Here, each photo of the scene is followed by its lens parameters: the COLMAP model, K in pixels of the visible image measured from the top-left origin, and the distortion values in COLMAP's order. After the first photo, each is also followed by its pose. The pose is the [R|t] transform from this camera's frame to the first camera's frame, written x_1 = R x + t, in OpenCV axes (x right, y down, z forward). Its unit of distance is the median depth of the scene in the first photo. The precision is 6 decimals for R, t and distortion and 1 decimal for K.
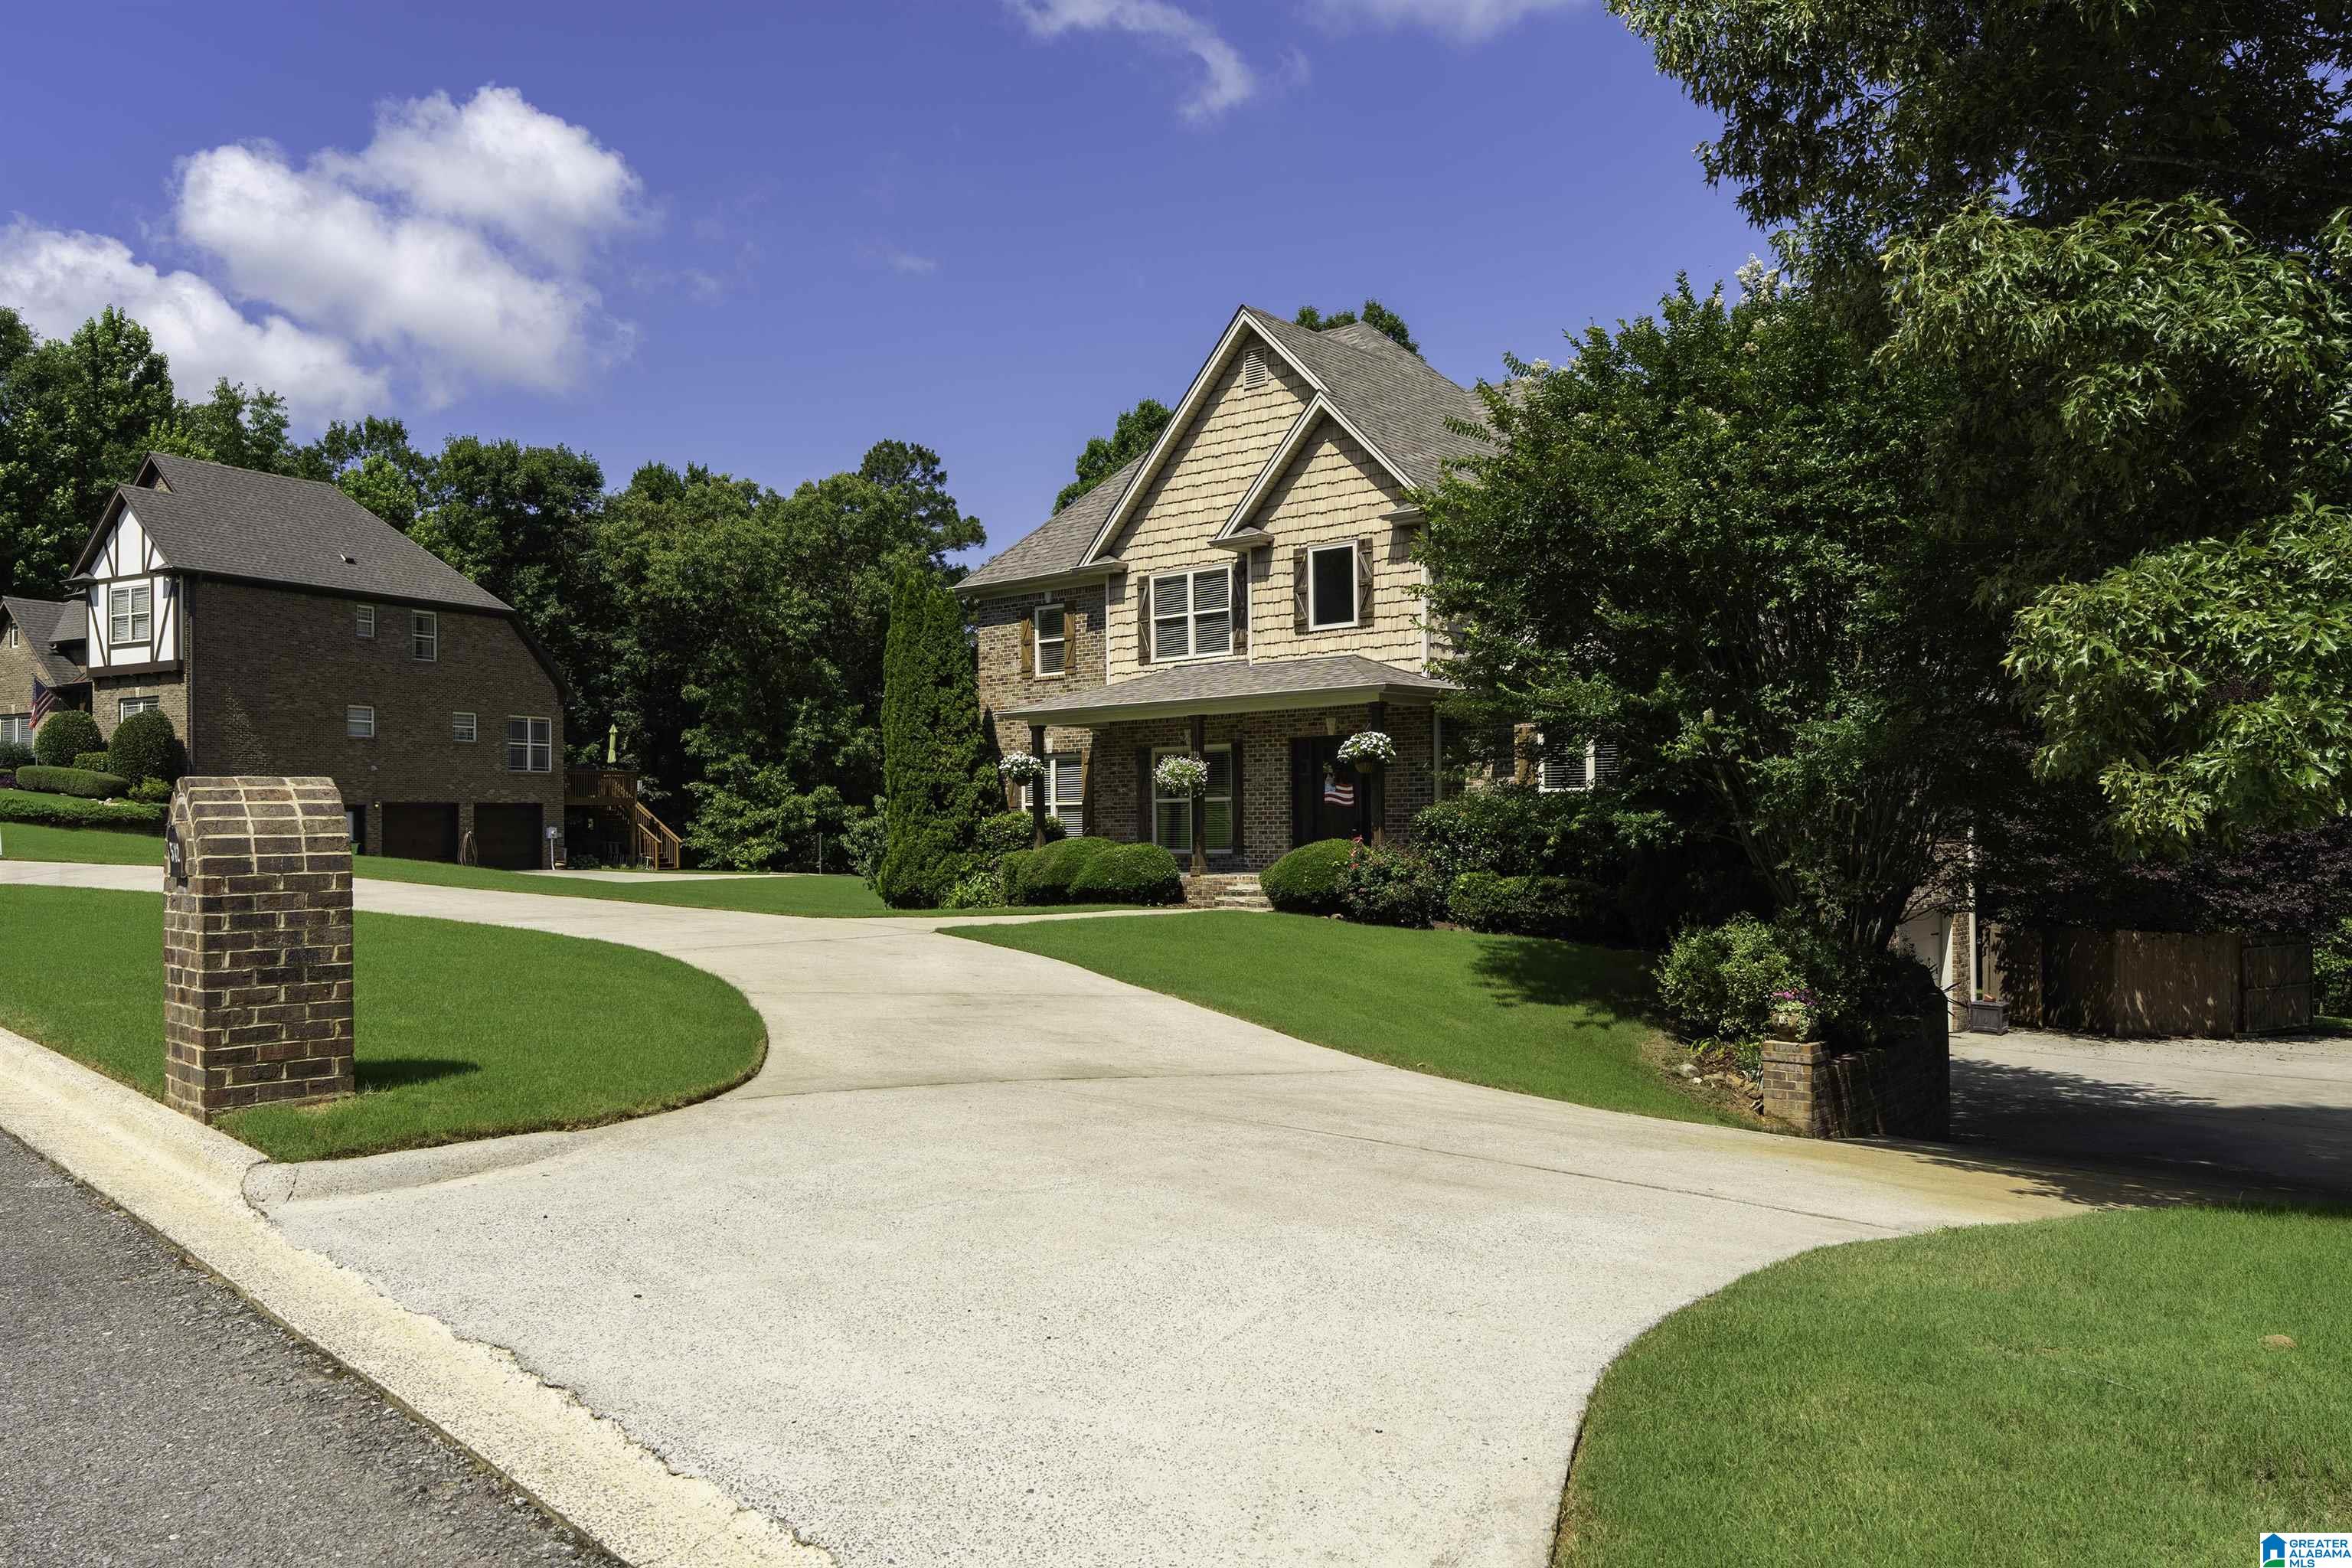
lens RADIAL K [[1727.0, 0, 1176.0], [0, 1727.0, 784.0], [0, 0, 1]] dist [-0.000671, -0.000046]
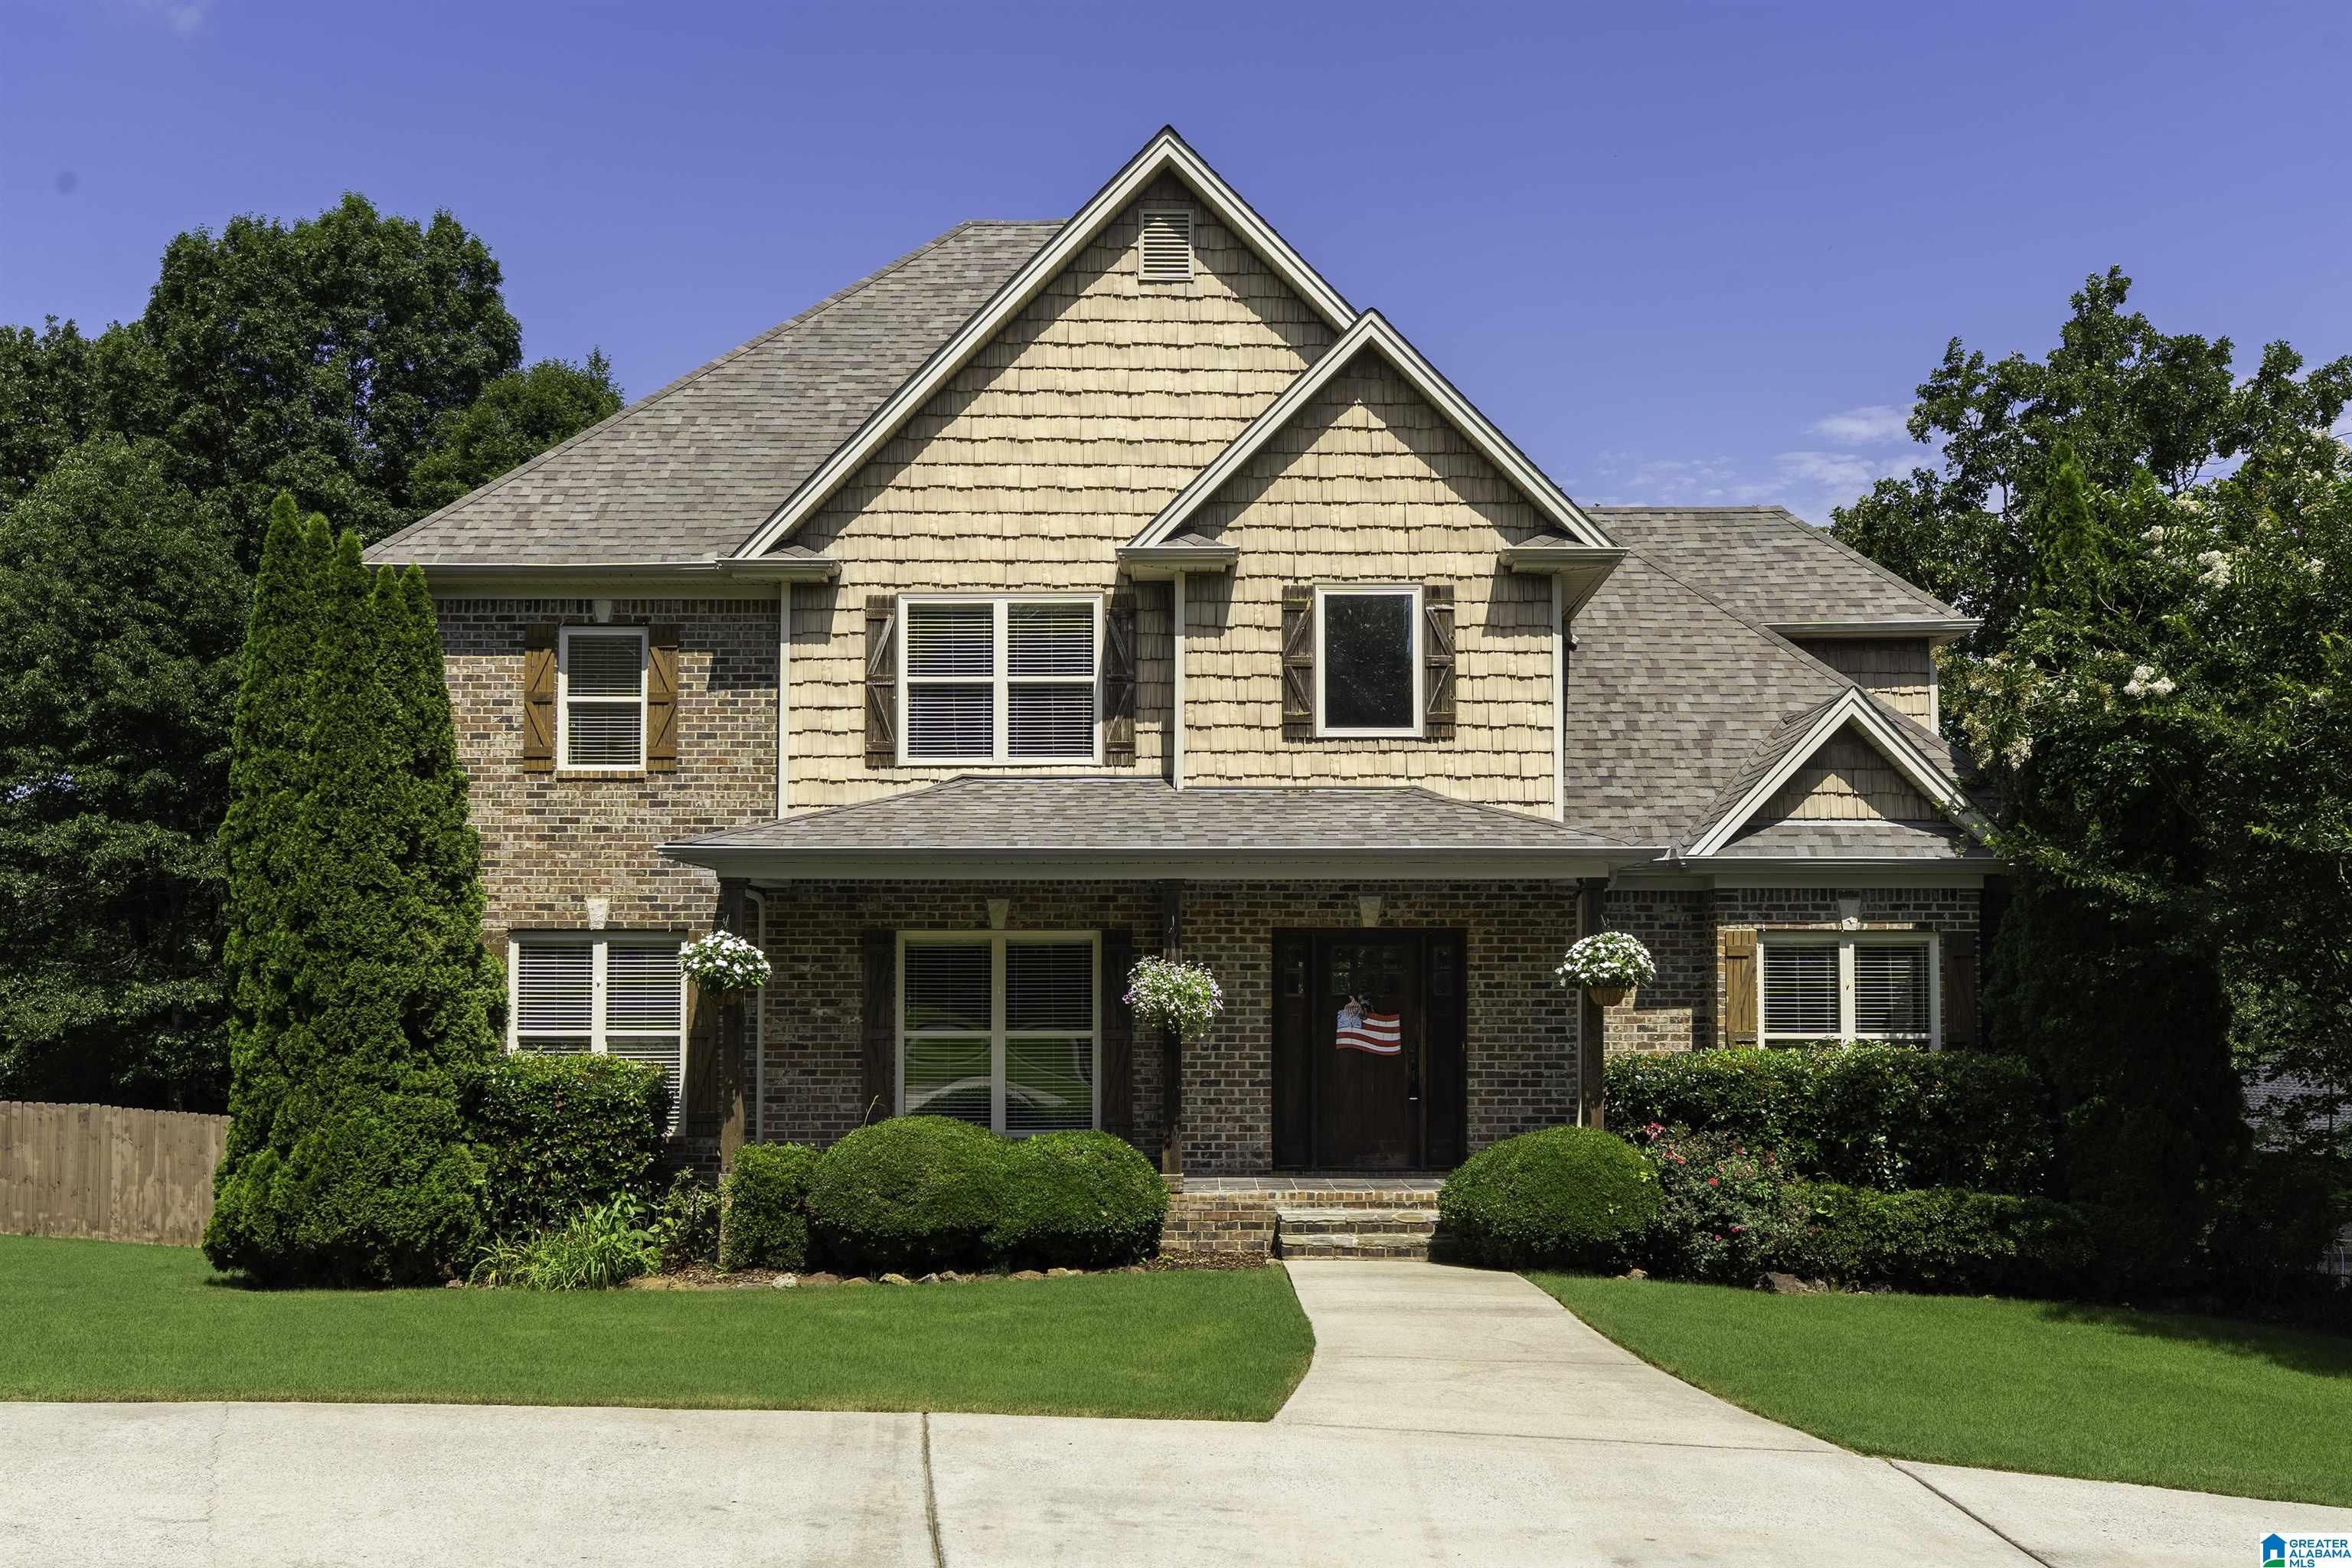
lens RADIAL K [[2123.9, 0, 1182.1], [0, 2123.9, 894.3], [0, 0, 1]] dist [0.005223, 0.000056]
pose [[0.756187, 0.048405, 0.652563, -0.382456], [-0.027083, 0.998721, -0.042699, -0.007592], [-0.653795, 0.014615, 0.756530, 0.495336]]
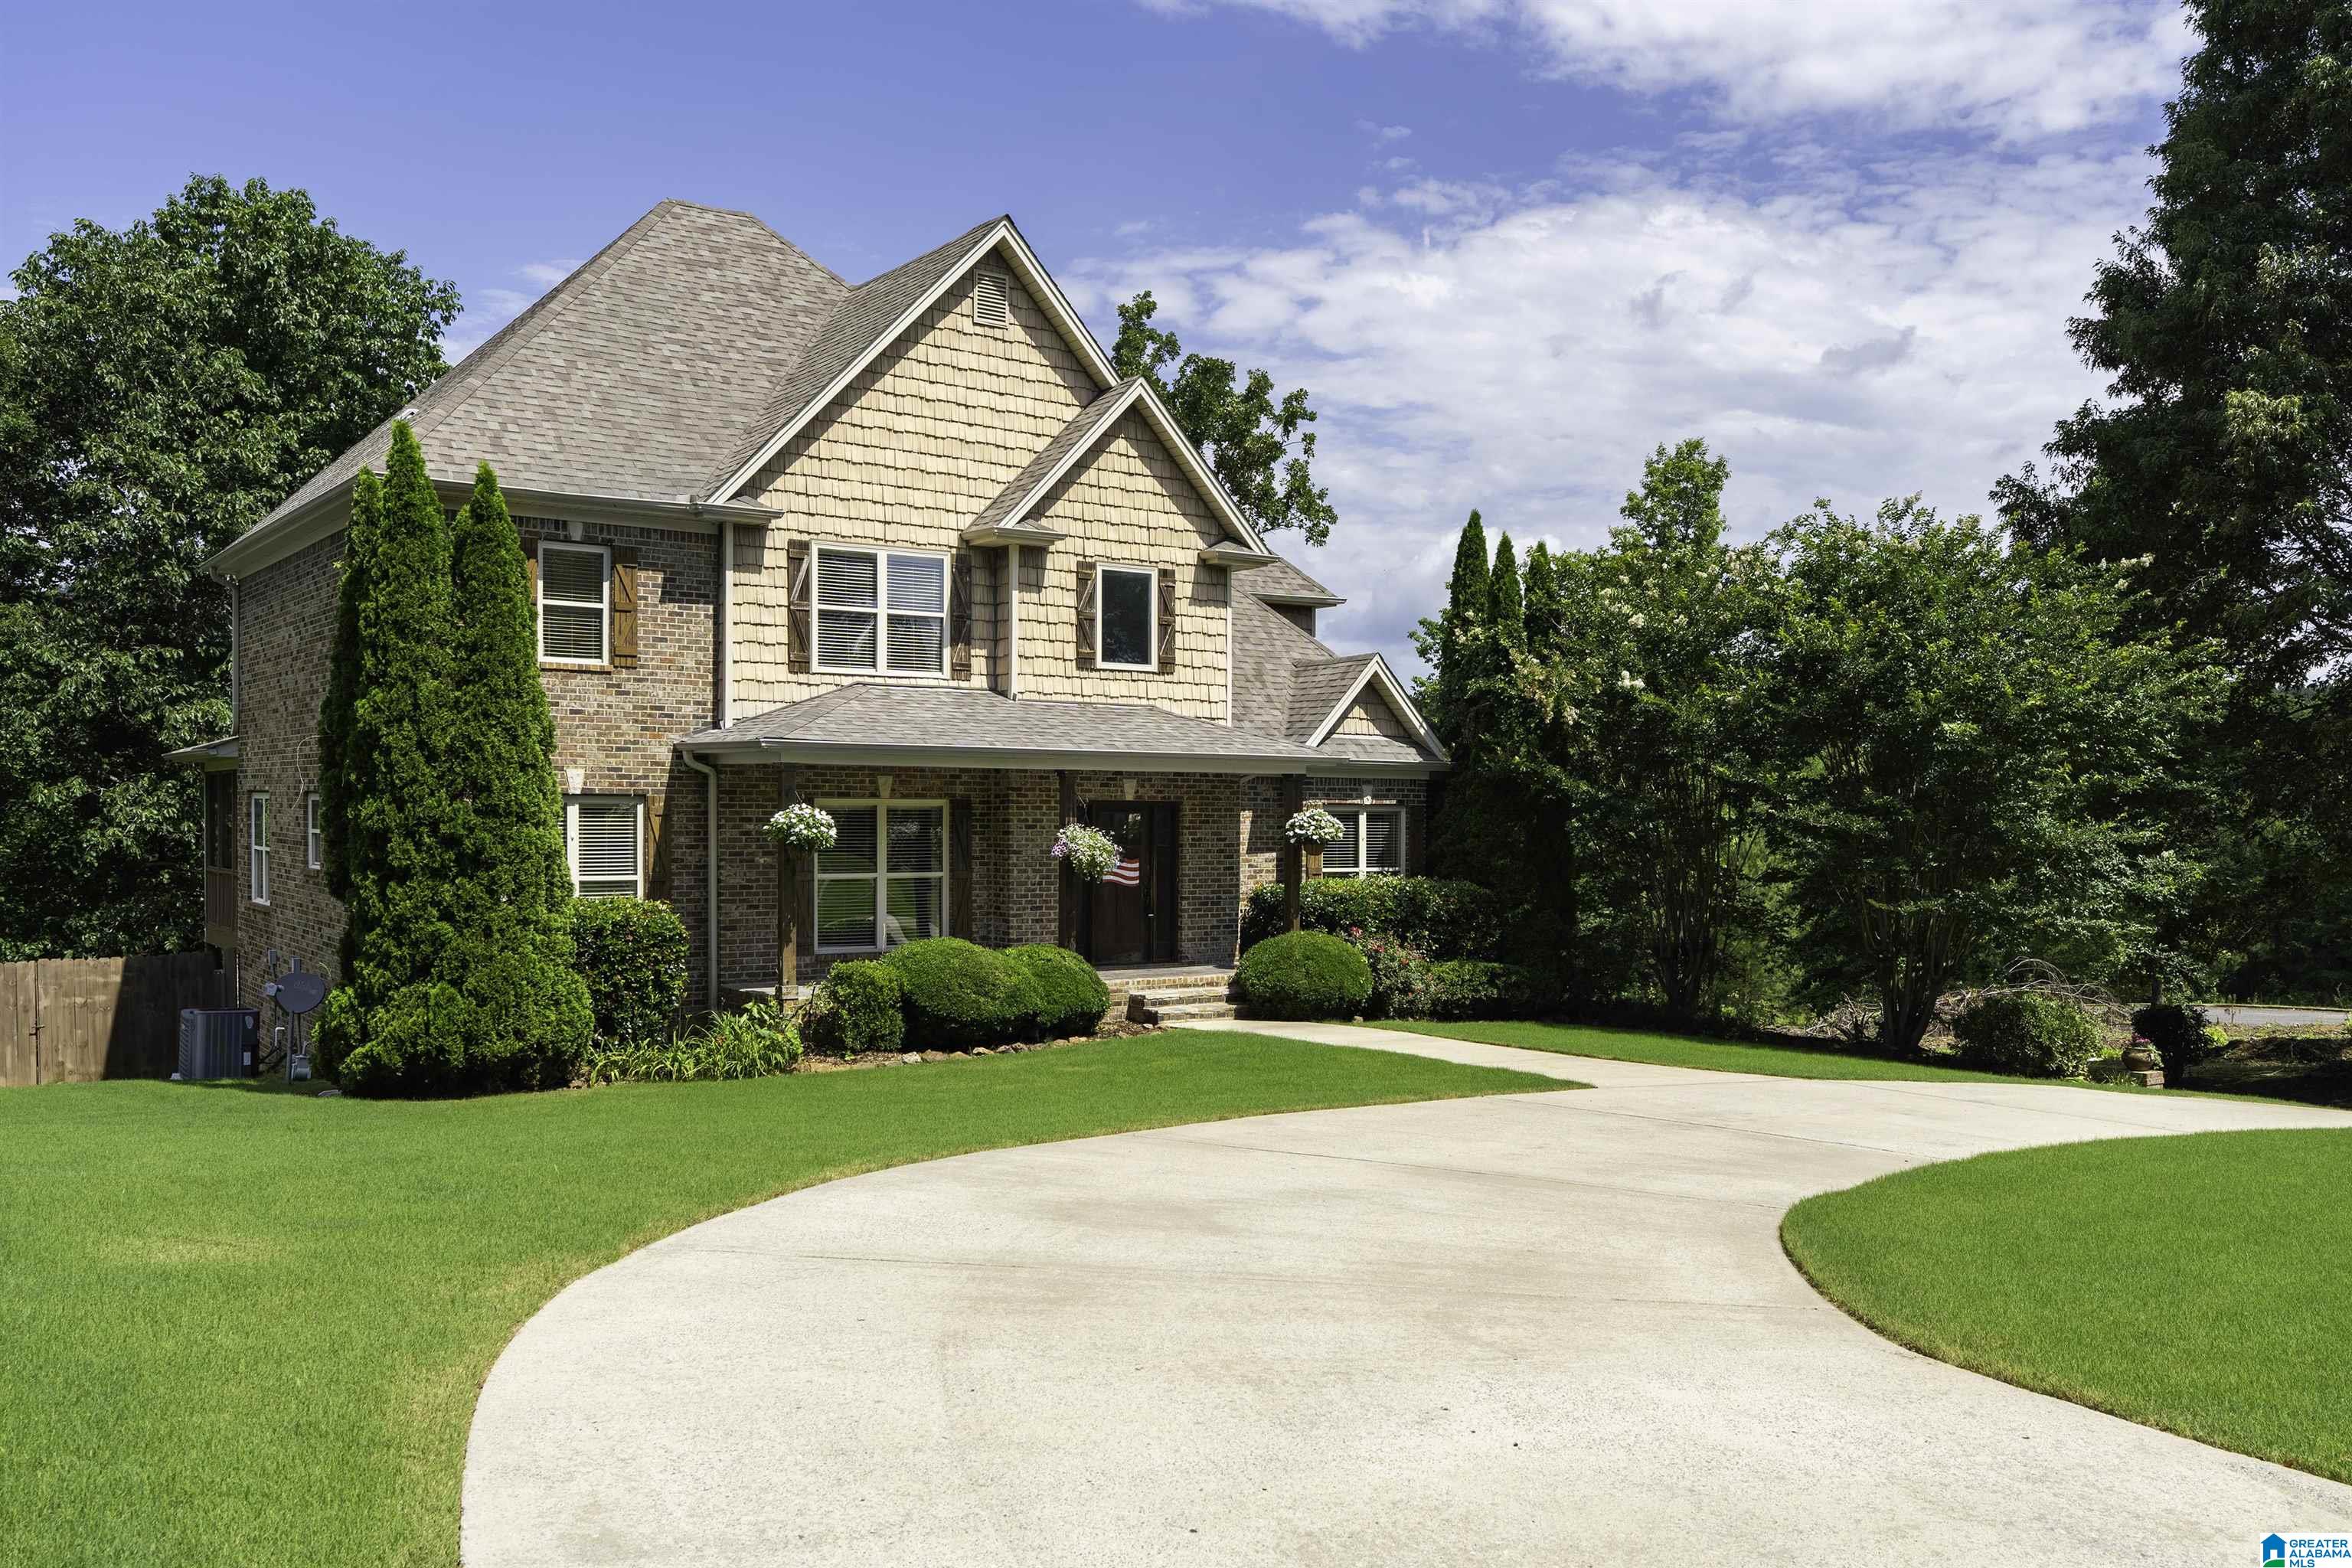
lens RADIAL K [[1916.5, 0, 1174.8], [0, 1916.5, 843.1], [0, 0, 1]] dist [0.000316, 0.000332]
pose [[0.238148, 0.000638, 0.971229, -0.748560], [-0.034285, 0.999382, 0.007750, -0.014959], [-0.970624, -0.035144, 0.238022, 0.723198]]
